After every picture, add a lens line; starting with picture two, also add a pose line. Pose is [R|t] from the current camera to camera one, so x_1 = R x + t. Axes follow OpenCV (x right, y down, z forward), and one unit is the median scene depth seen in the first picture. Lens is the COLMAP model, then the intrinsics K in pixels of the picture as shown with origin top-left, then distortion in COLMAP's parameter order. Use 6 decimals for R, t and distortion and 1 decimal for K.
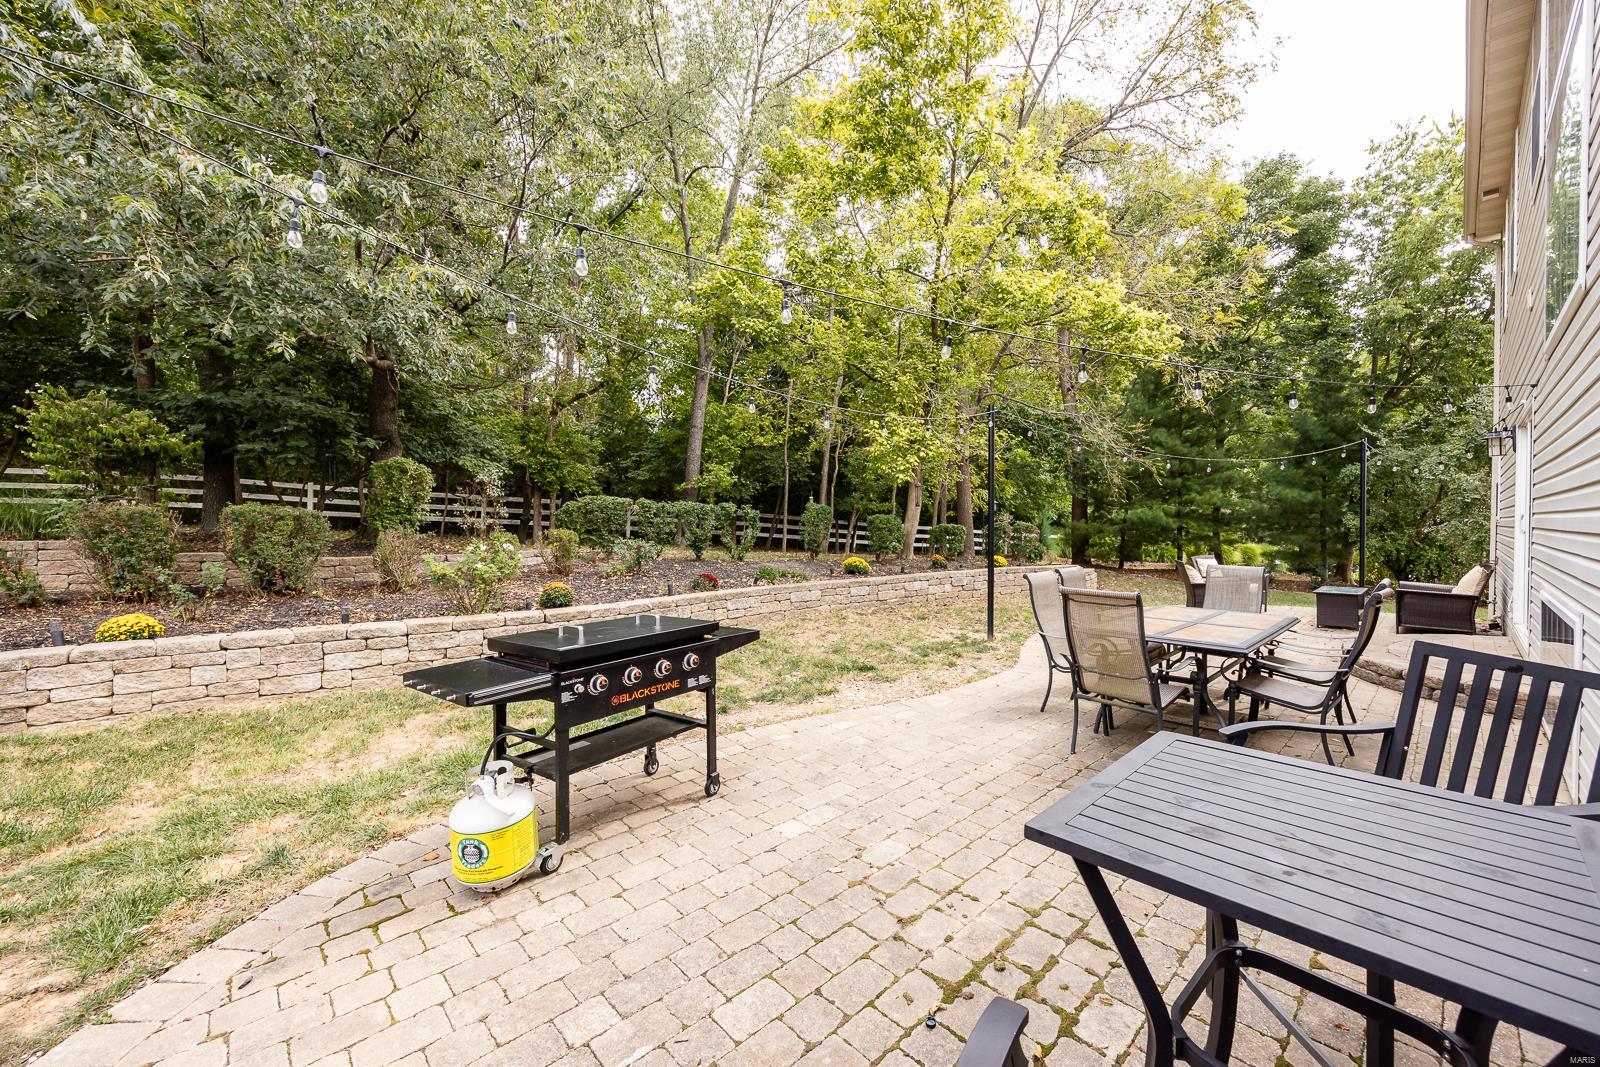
lens RADIAL K [[612.0, 0, 800.0], [0, 612.0, 533.5], [0, 0, 1]] dist [-0.002019, -0.000447]
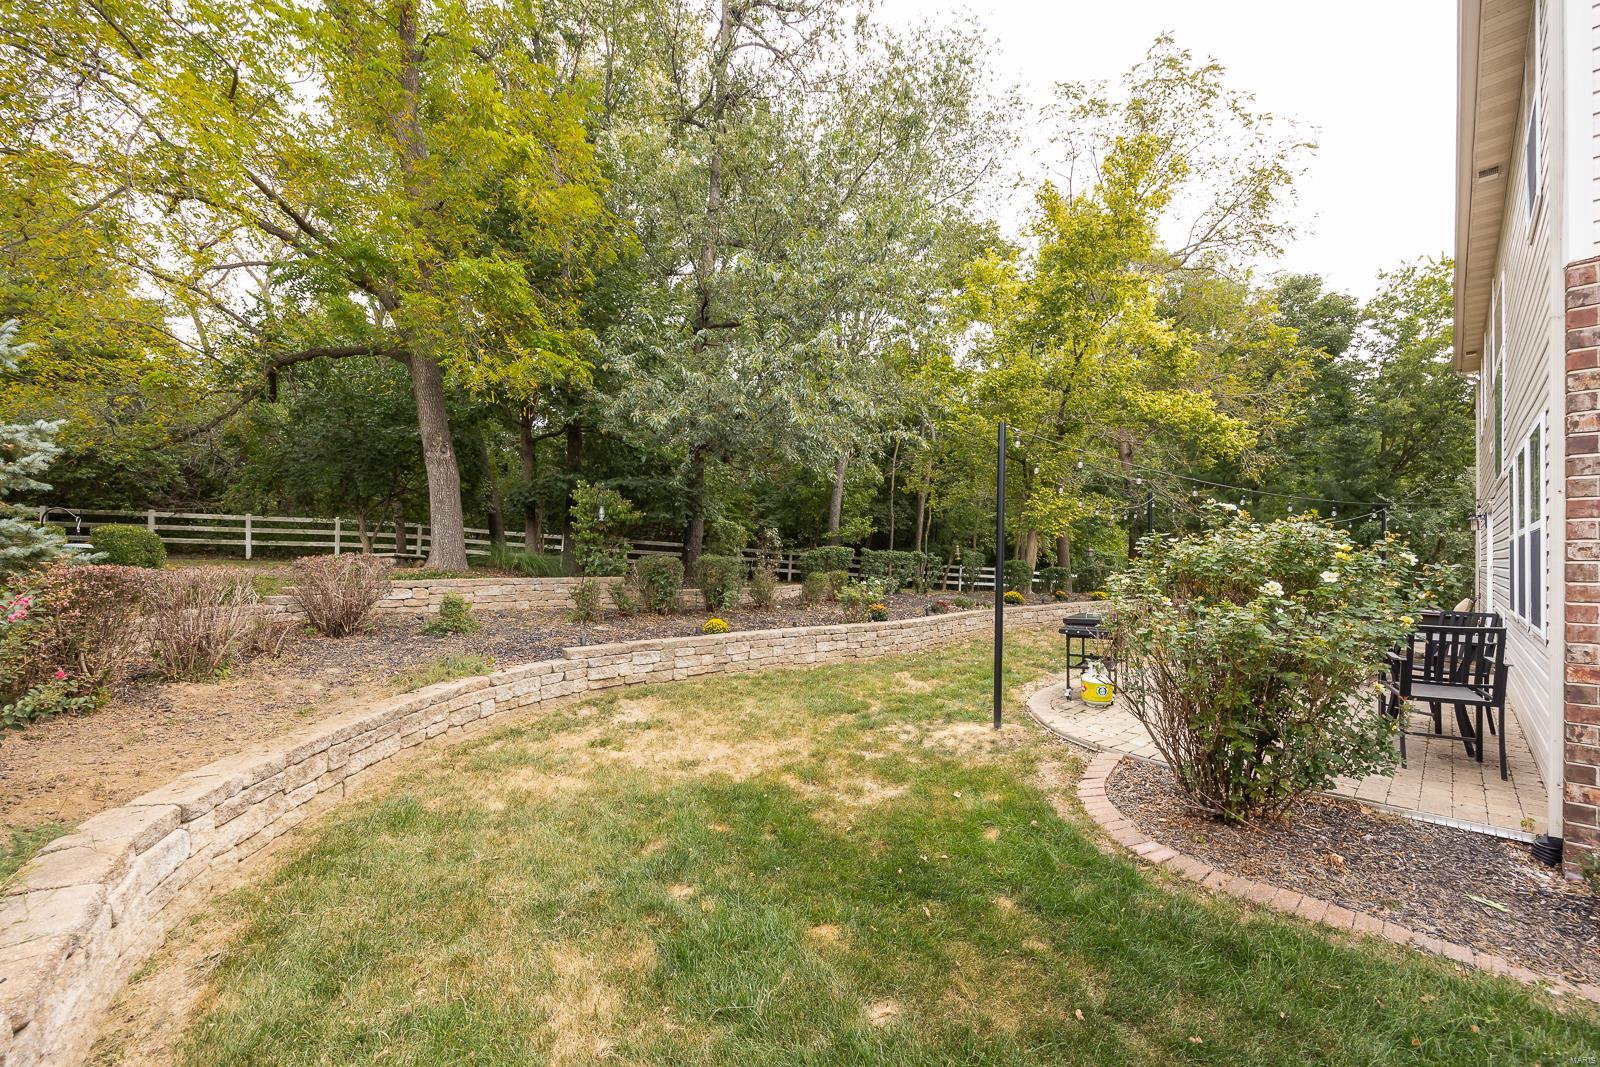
lens RADIAL K [[614.0, 0, 795.8], [0, 614.0, 560.3], [0, 0, 1]] dist [0.000619, 0.000179]
pose [[0.999979, 0.004431, 0.004806, -0.297958], [-0.004337, 0.999804, -0.019337, -0.001781], [-0.004891, 0.019316, 0.999801, -0.275801]]
